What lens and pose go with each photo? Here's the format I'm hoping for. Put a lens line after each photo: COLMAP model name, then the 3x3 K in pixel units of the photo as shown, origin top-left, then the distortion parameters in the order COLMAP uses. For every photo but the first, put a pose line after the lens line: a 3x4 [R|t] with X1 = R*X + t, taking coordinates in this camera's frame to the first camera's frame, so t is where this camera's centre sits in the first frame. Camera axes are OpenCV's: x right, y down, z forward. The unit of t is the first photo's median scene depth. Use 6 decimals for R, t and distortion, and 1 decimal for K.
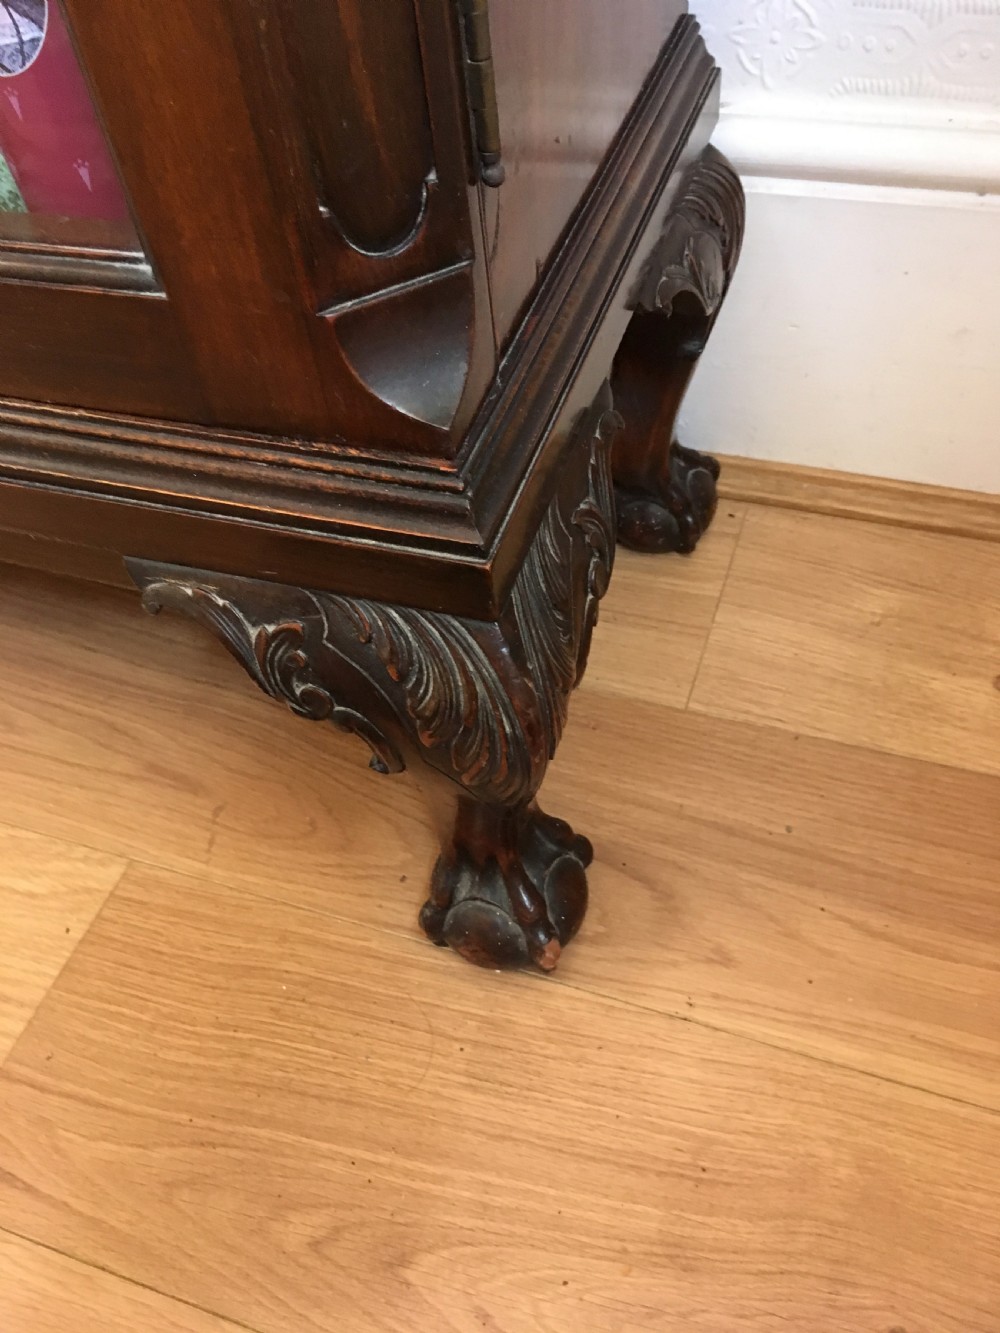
lens RADIAL K [[1132.7, 0, 500.0], [0, 1132.7, 666.5], [0, 0, 1]] dist [0.090966, -0.126579]
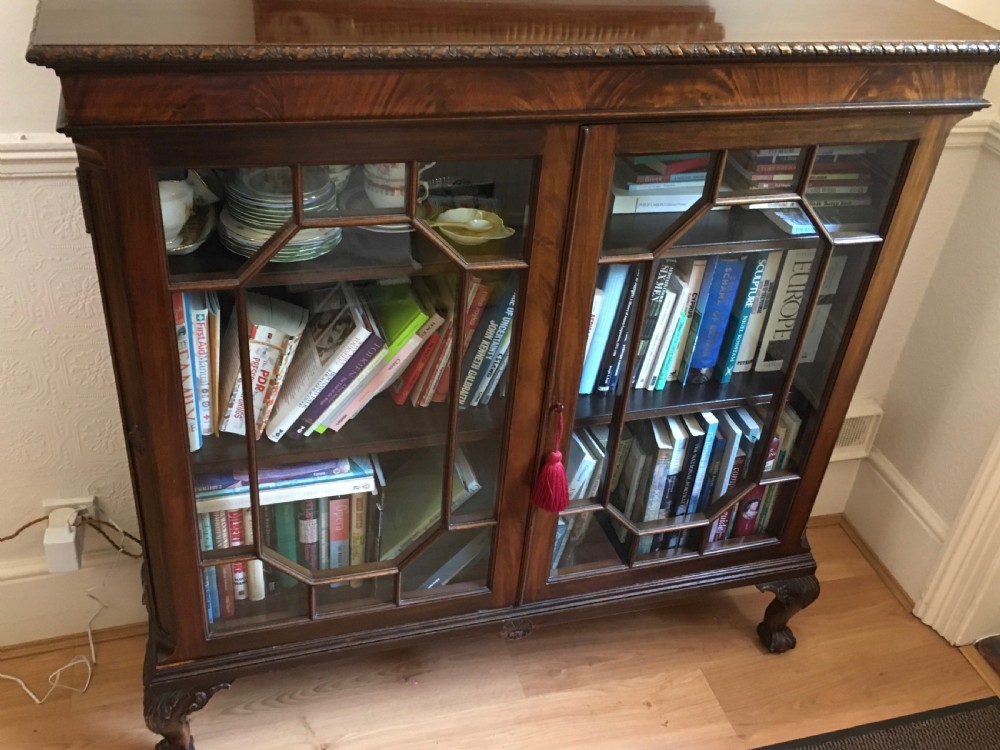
lens RADIAL K [[996.9, 0, 500.0], [0, 996.9, 375.0], [0, 0, 1]] dist [0.090551, -0.128953]
pose [[0.801085, -0.201526, 0.563605, -3.113260], [0.333653, 0.932099, -0.140952, -0.619818], [-0.496930, 0.300963, 0.813930, -2.194529]]
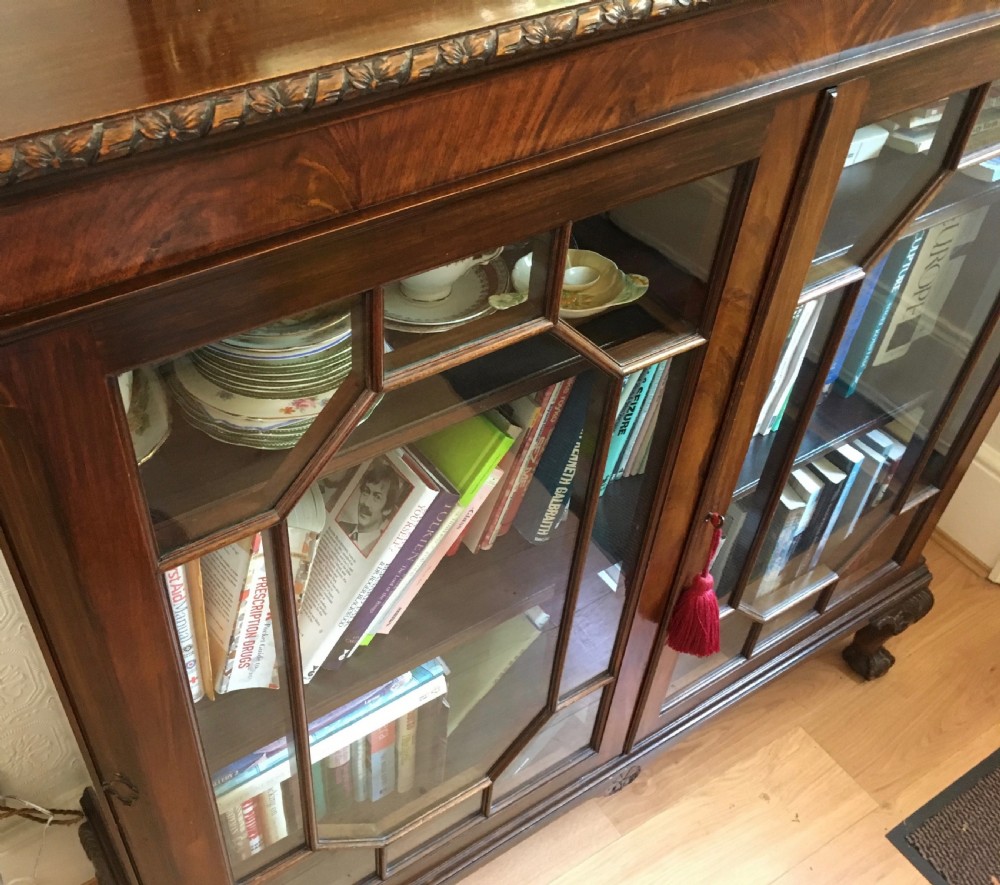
lens RADIAL K [[1005.9, 0, 410.4], [0, 1005.9, 444.5], [0, 0, 1]] dist [0.077537, -0.110011]
pose [[0.633462, -0.455843, 0.625247, -2.848392], [0.535696, 0.841443, 0.070728, -1.508689], [-0.558351, 0.290139, 0.777215, -1.028456]]
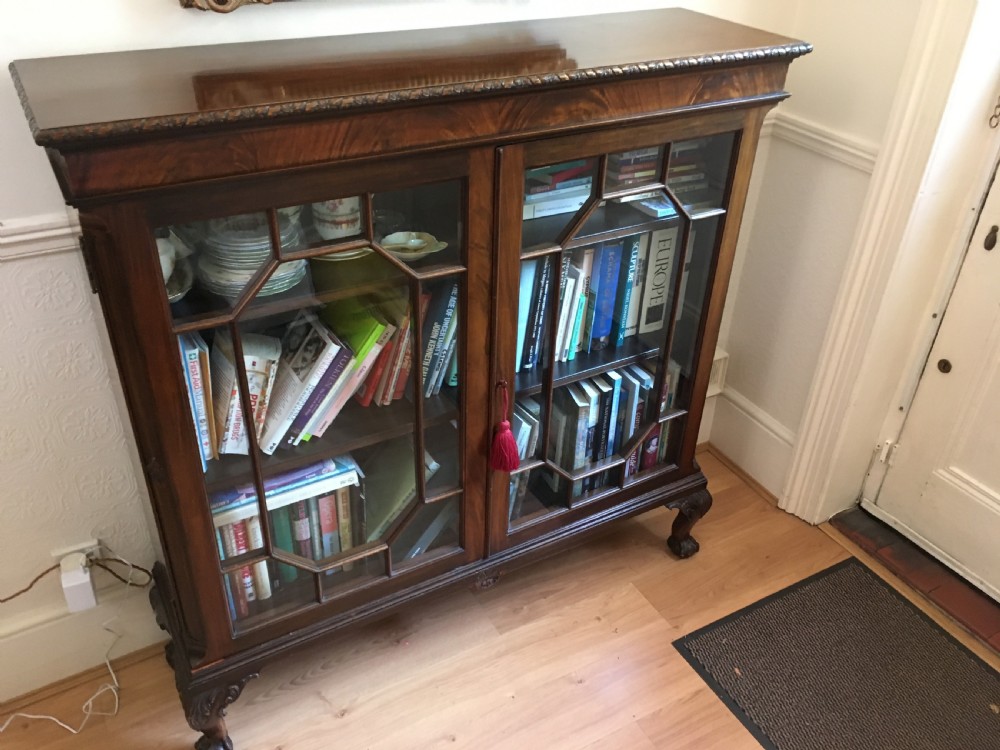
lens RADIAL K [[849.8, 0, 500.0], [0, 849.8, 375.0], [0, 0, 1]] dist [0.090966, -0.126579]
pose [[0.658284, -0.316092, 0.683189, -3.424346], [0.505858, 0.857855, -0.090511, -0.646109], [-0.557468, 0.405179, 0.724610, -2.060091]]
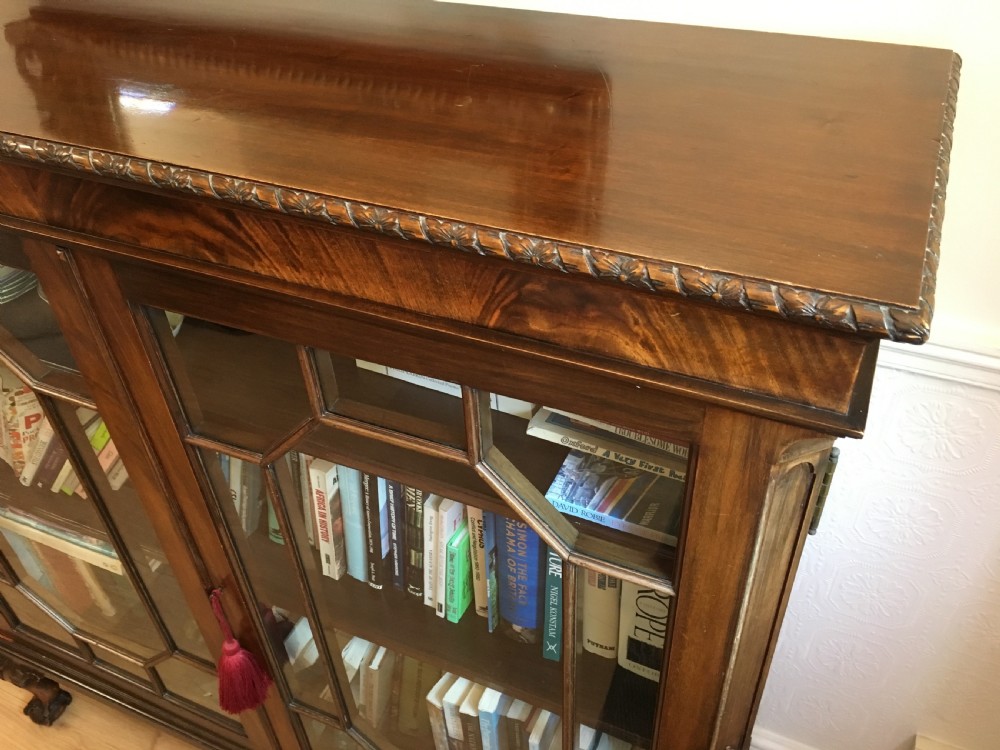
lens RADIAL K [[849.8, 0, 500.0], [0, 849.8, 375.0], [0, 0, 1]] dist [0.090966, -0.126579]
pose [[0.994656, 0.094173, -0.042325, -0.550522], [-0.099568, 0.983367, -0.151909, -1.163043], [0.027316, 0.155311, 0.987488, -1.731049]]
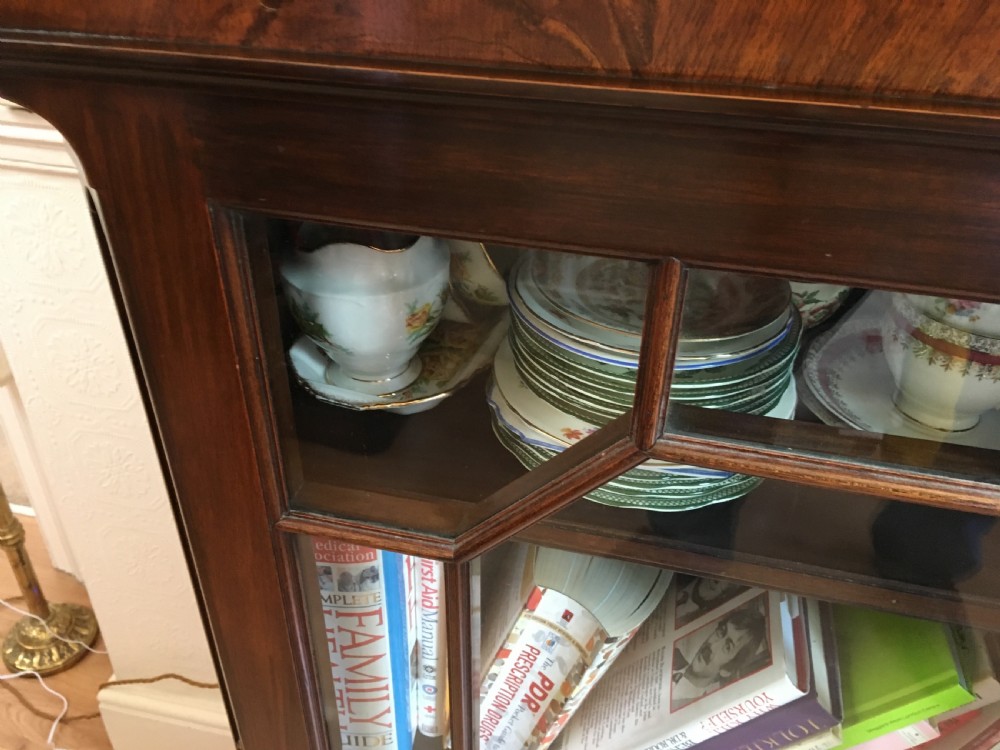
lens RADIAL K [[862.4, 0, 500.0], [0, 862.4, 375.0], [0, 0, 1]] dist [0.056170, -0.068713]
pose [[0.990920, 0.033423, 0.130233, -2.218118], [0.001030, 0.966696, -0.255924, -1.381055], [-0.134450, 0.253734, 0.957884, -0.640634]]
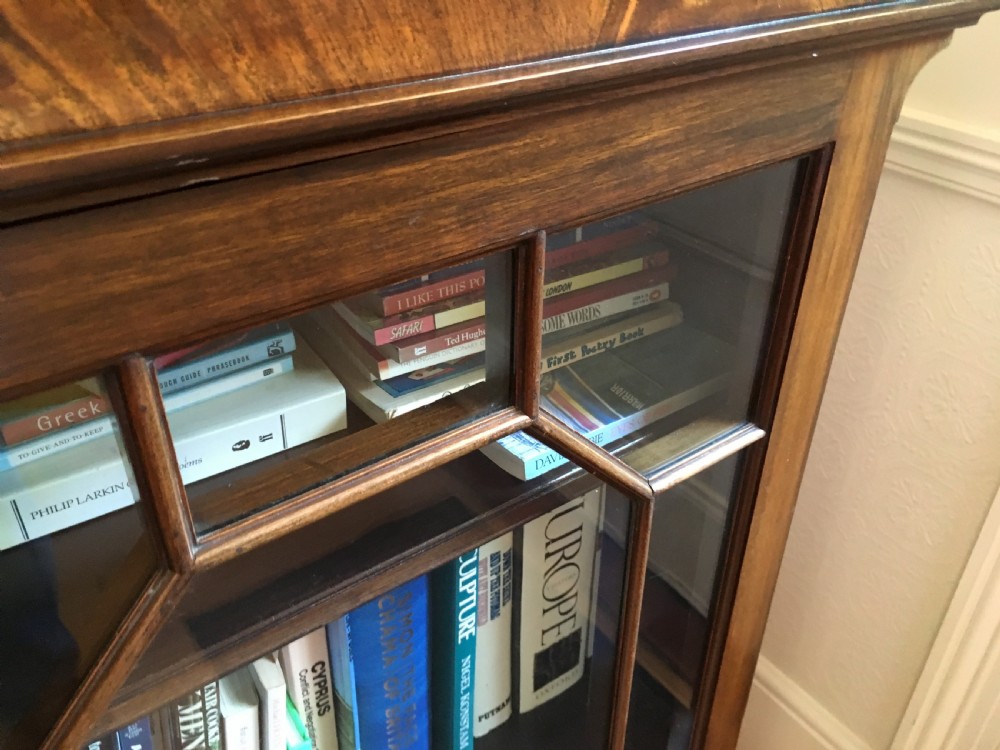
lens RADIAL K [[862.4, 0, 500.0], [0, 862.4, 375.0], [0, 0, 1]] dist [0.056170, -0.068713]
pose [[0.572797, -0.362377, 0.735246, -1.162661], [0.580042, 0.812976, -0.051197, -1.231956], [-0.579185, 0.455799, 0.675865, -0.870221]]
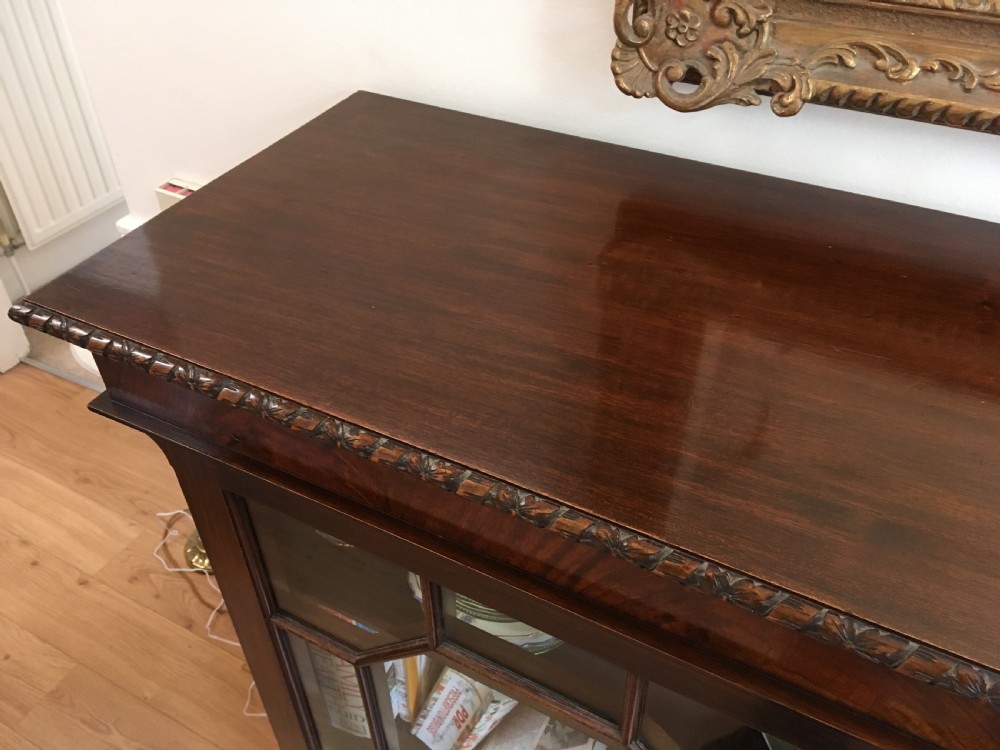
lens RADIAL K [[849.8, 0, 500.0], [0, 849.8, 375.0], [0, 0, 1]] dist [0.090966, -0.126579]
pose [[0.984082, 0.161472, -0.074226, -1.898889], [-0.170808, 0.974695, -0.144201, -1.708727], [0.049063, 0.154584, 0.986761, -1.240353]]
